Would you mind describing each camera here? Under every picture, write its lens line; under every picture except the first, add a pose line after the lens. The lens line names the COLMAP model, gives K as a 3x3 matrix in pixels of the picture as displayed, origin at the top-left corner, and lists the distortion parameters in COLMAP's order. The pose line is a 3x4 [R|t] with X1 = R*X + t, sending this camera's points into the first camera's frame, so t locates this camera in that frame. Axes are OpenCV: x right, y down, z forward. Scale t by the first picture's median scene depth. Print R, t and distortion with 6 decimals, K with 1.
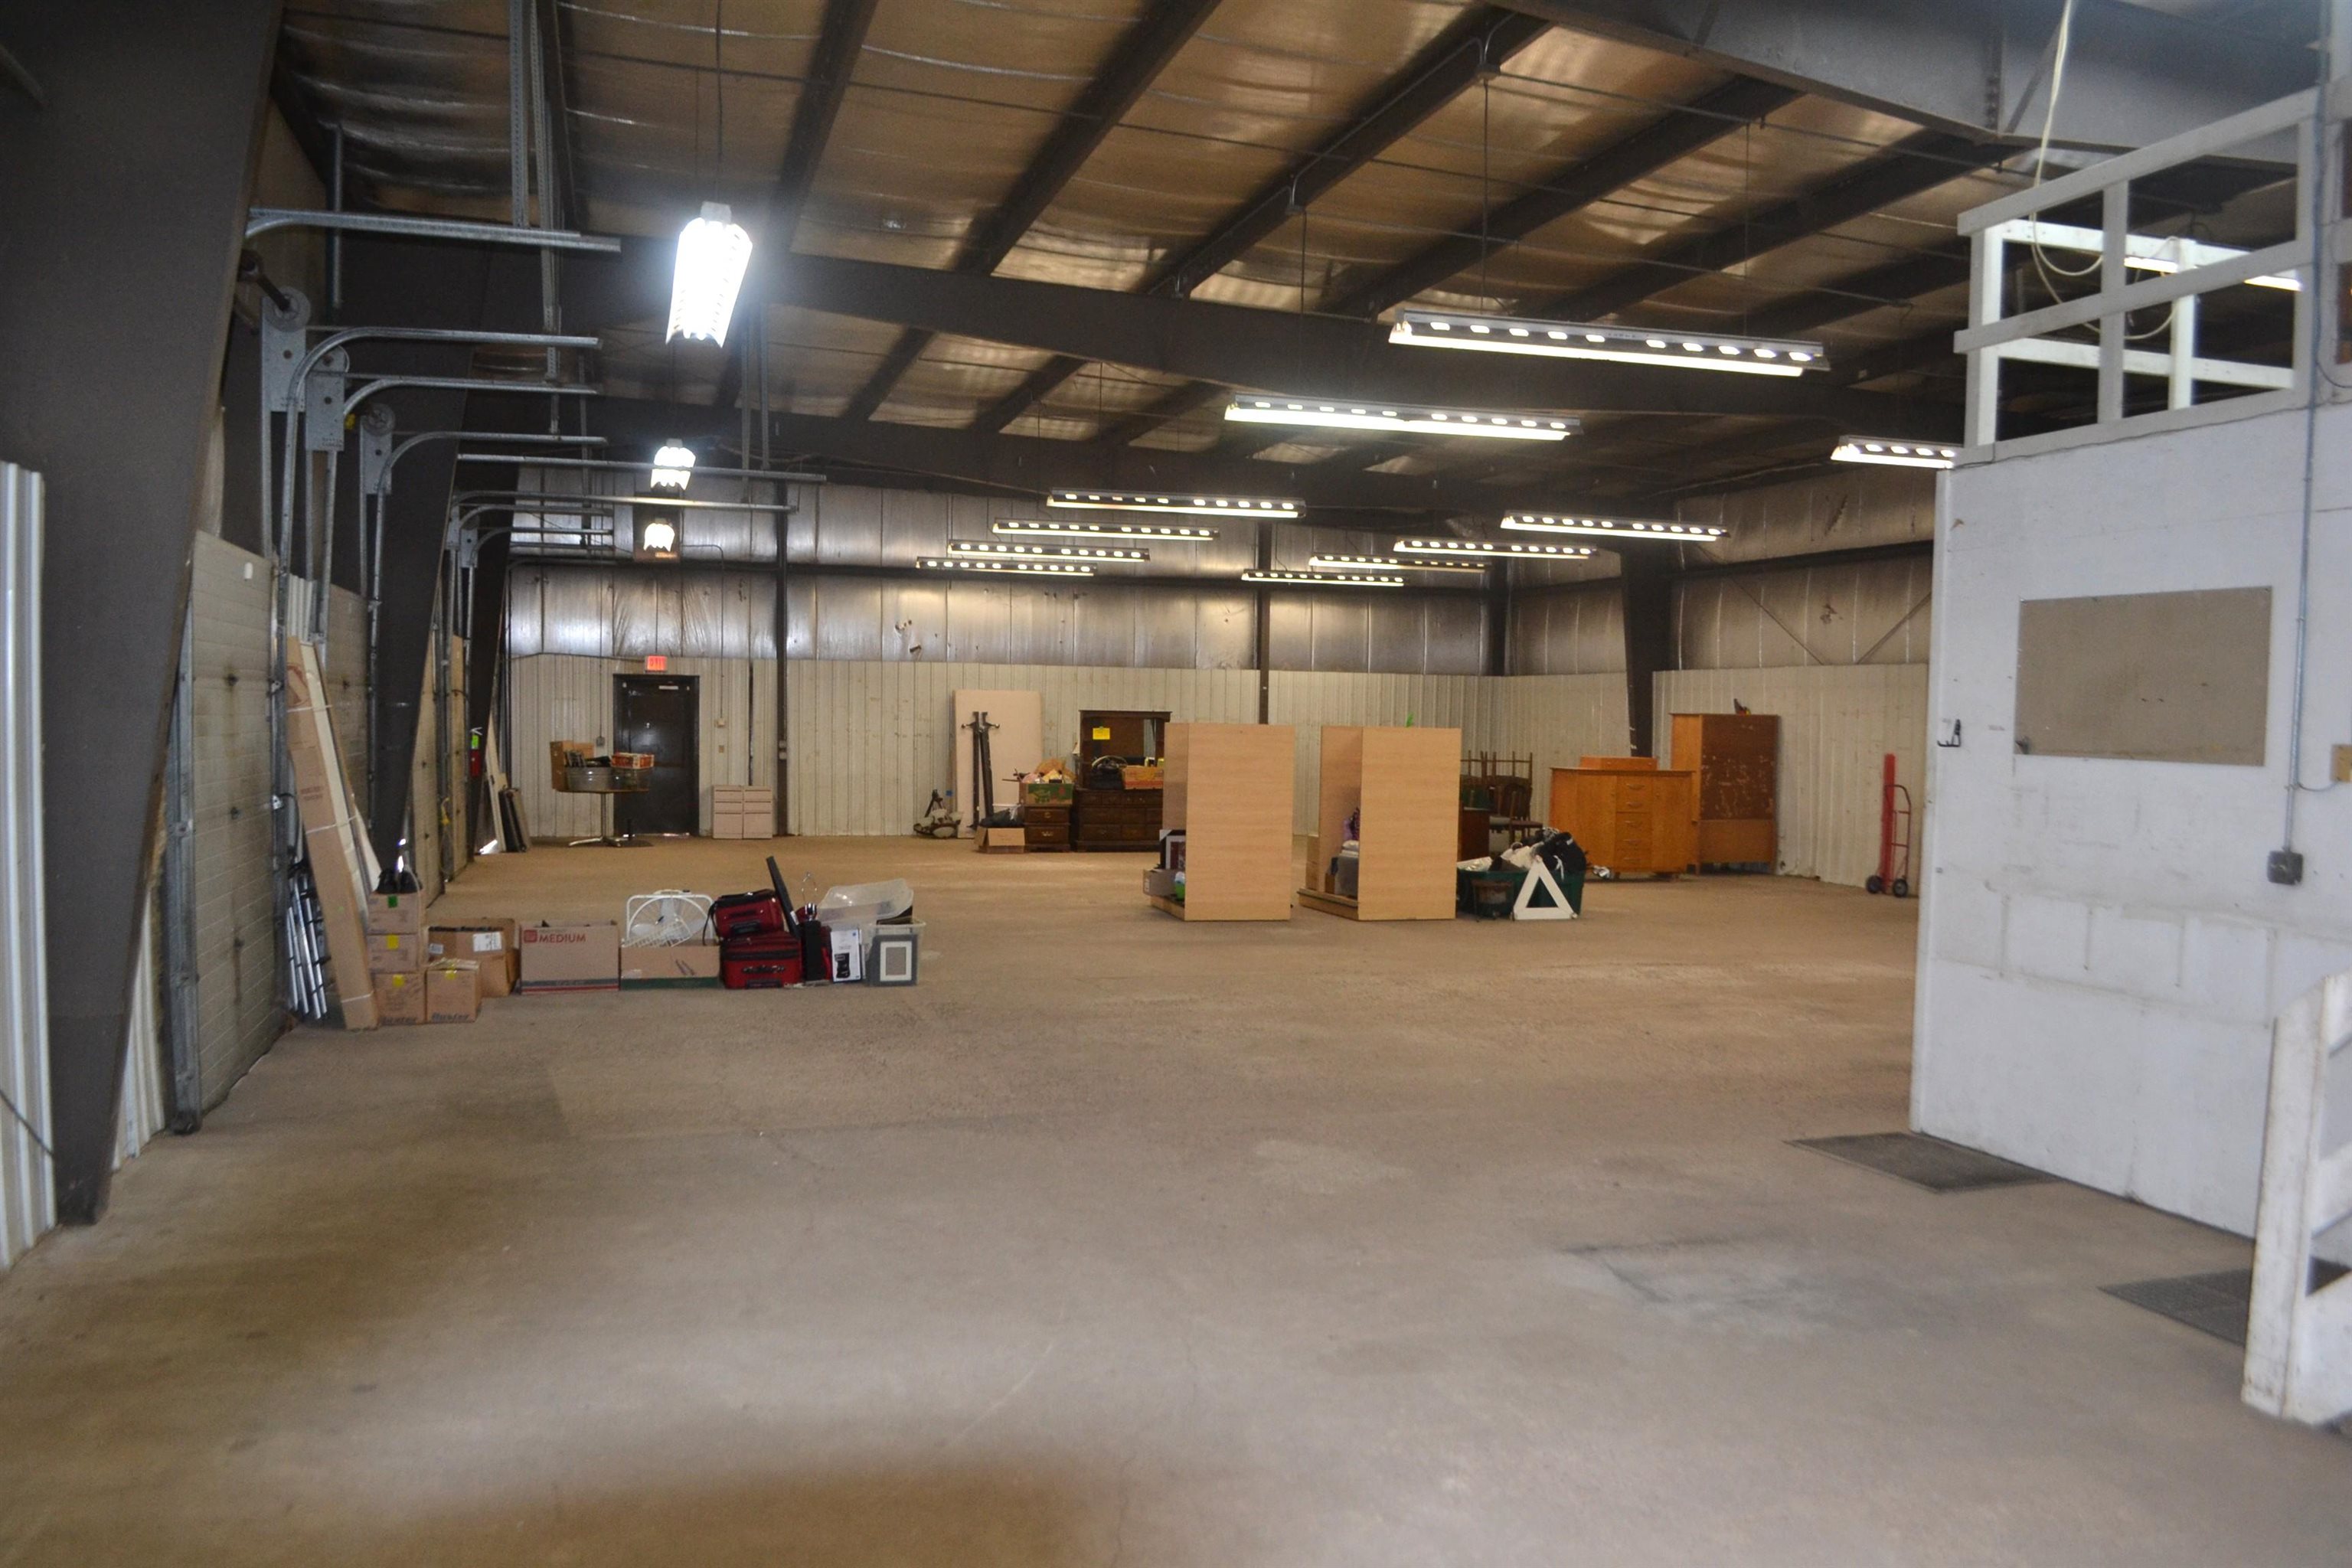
lens RADIAL K [[1890.3, 0, 1153.1], [0, 1890.3, 824.9], [0, 0, 1]] dist [-0.074588, 0.005352]
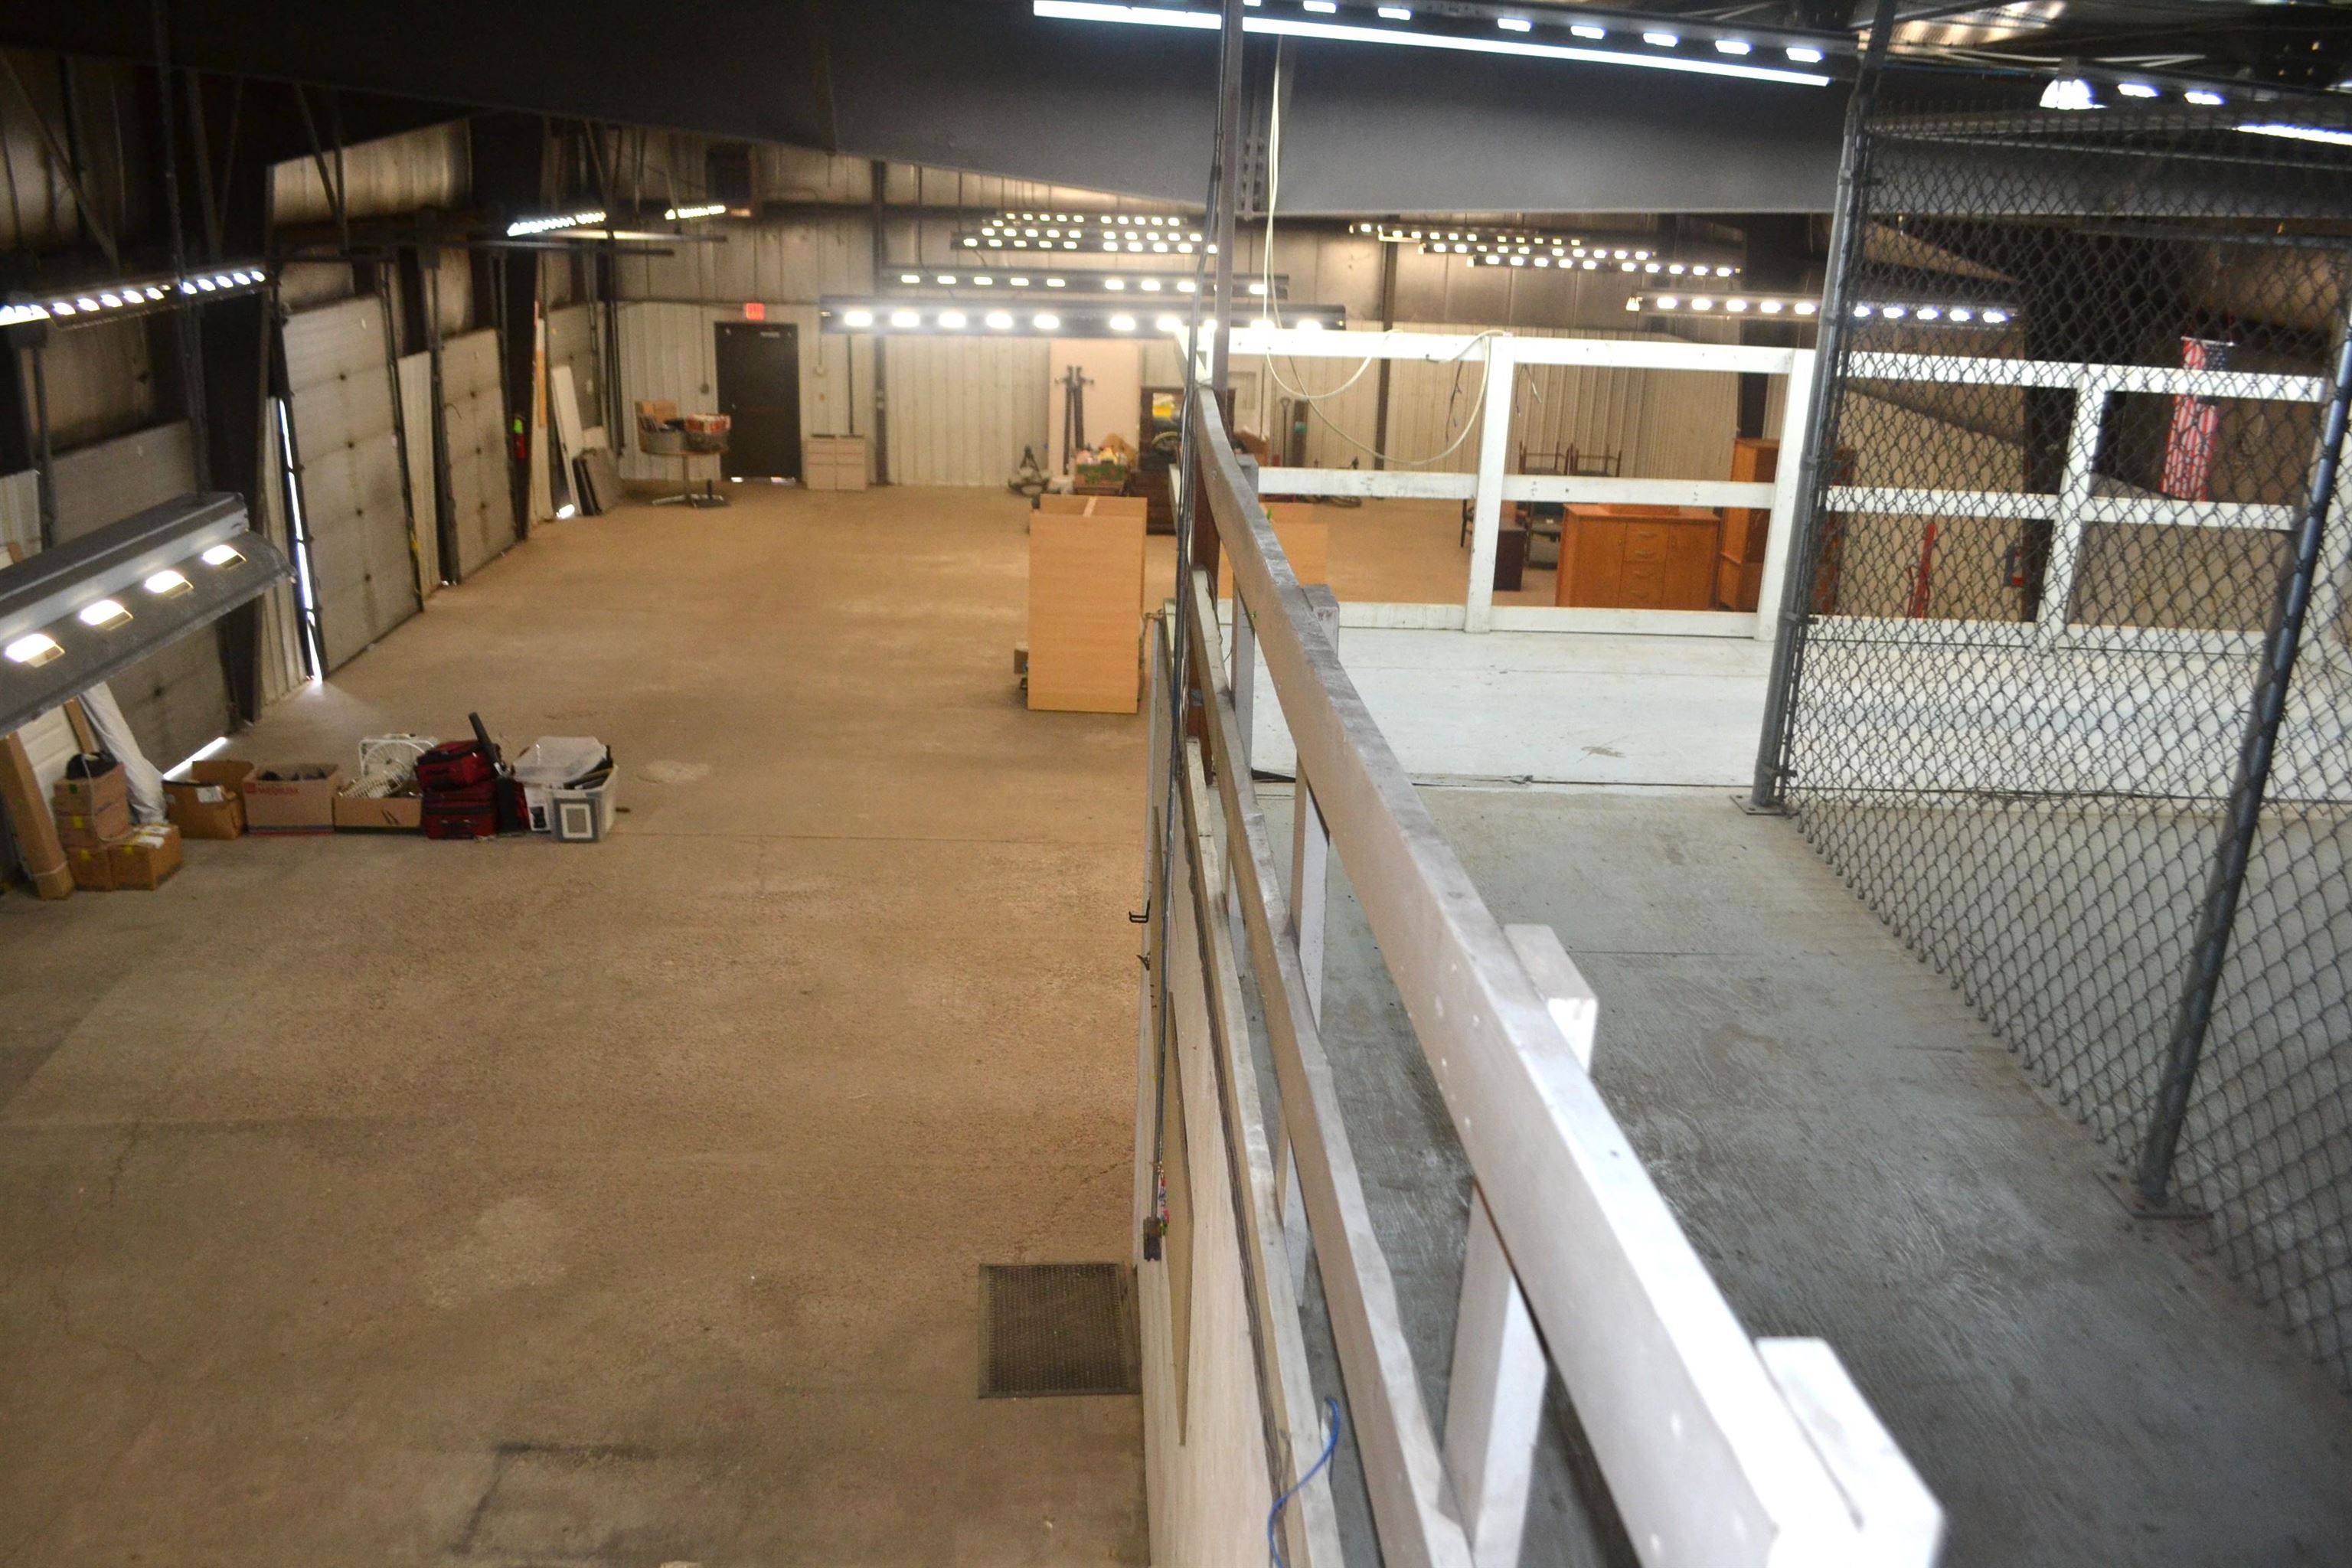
lens RADIAL K [[1885.0, 0, 1124.8], [0, 1885.0, 845.2], [0, 0, 1]] dist [-0.078196, 0.009192]
pose [[0.967505, 0.097137, -0.233449, 0.206831], [-0.027085, 0.957766, 0.286271, -0.113410], [0.251397, -0.270646, 0.929274, 0.043615]]
